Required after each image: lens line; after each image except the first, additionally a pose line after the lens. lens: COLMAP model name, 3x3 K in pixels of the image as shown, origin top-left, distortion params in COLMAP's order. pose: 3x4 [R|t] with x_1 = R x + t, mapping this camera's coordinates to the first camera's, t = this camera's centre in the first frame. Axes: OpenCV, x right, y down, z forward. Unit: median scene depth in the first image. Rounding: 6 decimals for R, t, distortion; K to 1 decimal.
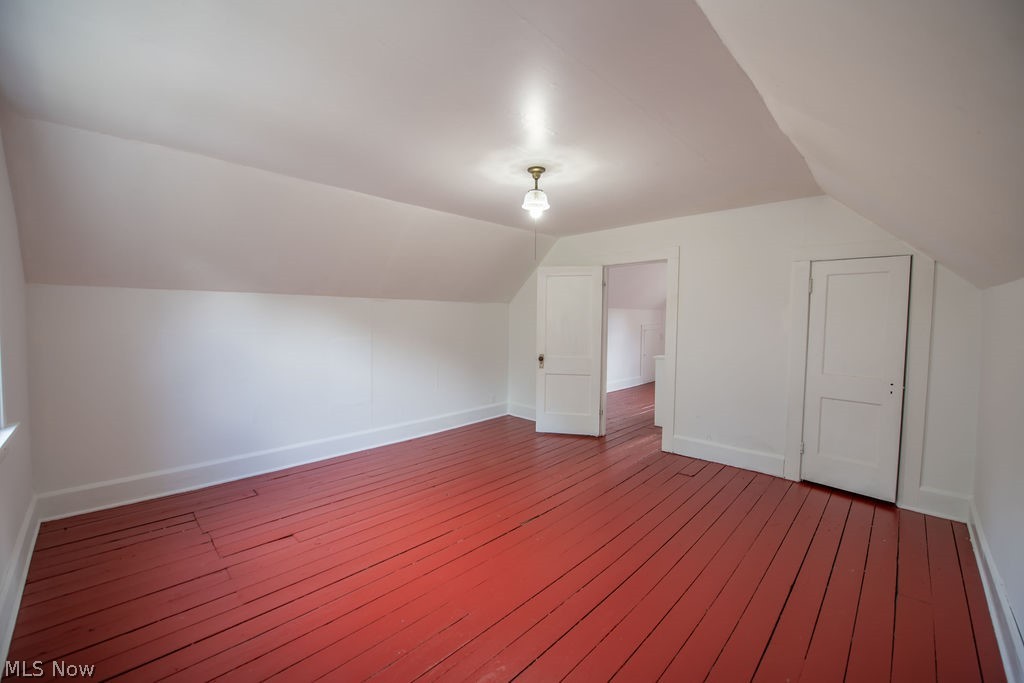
lens RADIAL K [[405.6, 0, 513.0], [0, 405.6, 337.7], [0, 0, 1]] dist [-0.020084, -0.000576]
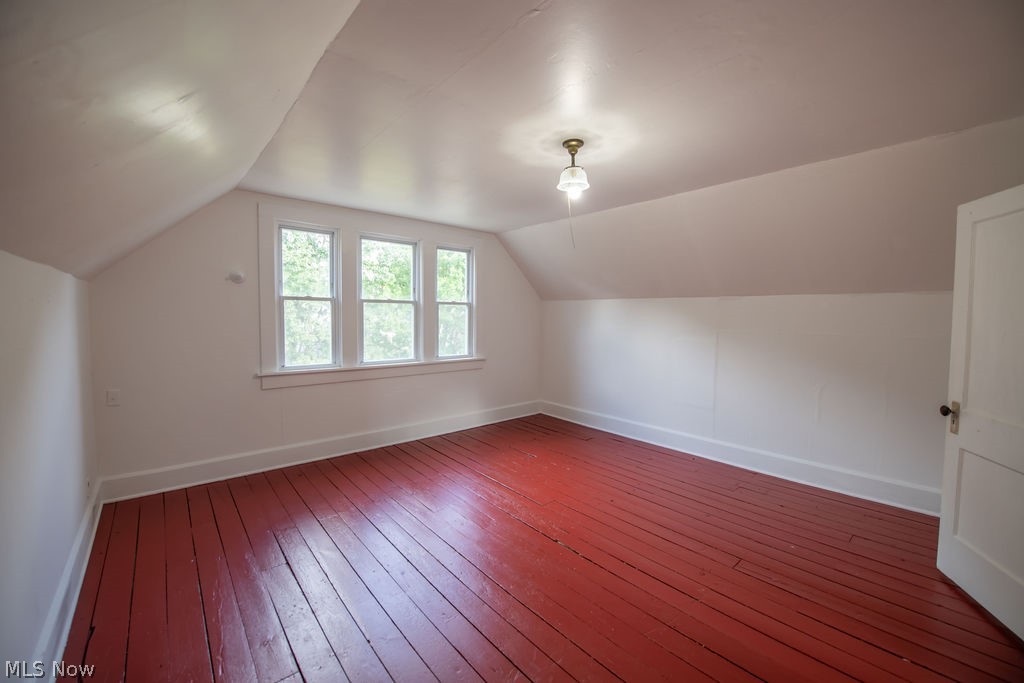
lens RADIAL K [[405.6, 0, 513.0], [0, 405.6, 337.7], [0, 0, 1]] dist [-0.020084, -0.000576]
pose [[-0.080217, 0.048921, -0.995576, 0.702265], [-0.058126, 0.996866, 0.053668, -0.031861], [0.995081, 0.062174, -0.077122, 0.719548]]
